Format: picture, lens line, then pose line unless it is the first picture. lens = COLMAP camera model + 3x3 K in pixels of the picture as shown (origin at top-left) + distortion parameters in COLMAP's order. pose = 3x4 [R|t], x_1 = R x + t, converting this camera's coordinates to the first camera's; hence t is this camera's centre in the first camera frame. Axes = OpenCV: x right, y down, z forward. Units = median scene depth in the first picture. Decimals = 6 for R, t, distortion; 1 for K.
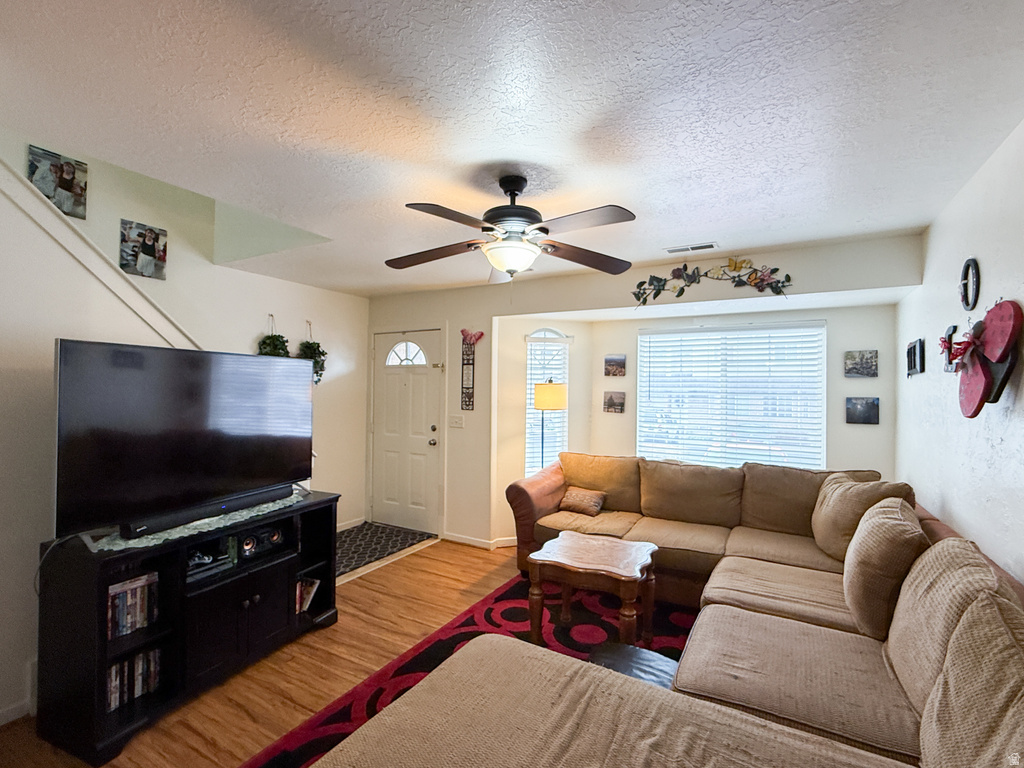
lens RADIAL K [[474.9, 0, 512.6], [0, 474.9, 388.3], [0, 0, 1]] dist [0.002746, 0.000226]
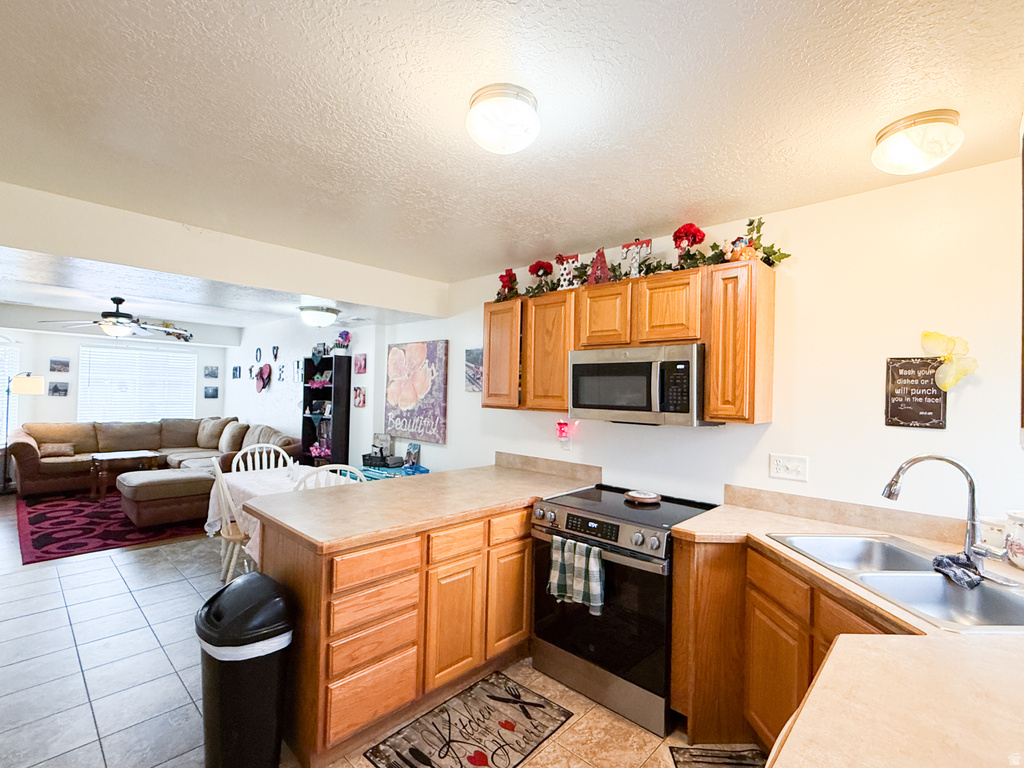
lens RADIAL K [[474.9, 0, 512.8], [0, 474.9, 385.9], [0, 0, 1]] dist [0.002746, 0.000226]
pose [[0.231825, 0.004681, 0.972746, -1.160489], [-0.029176, 0.999572, 0.002143, -0.032411], [-0.972320, -0.028878, 0.231862, -0.947013]]
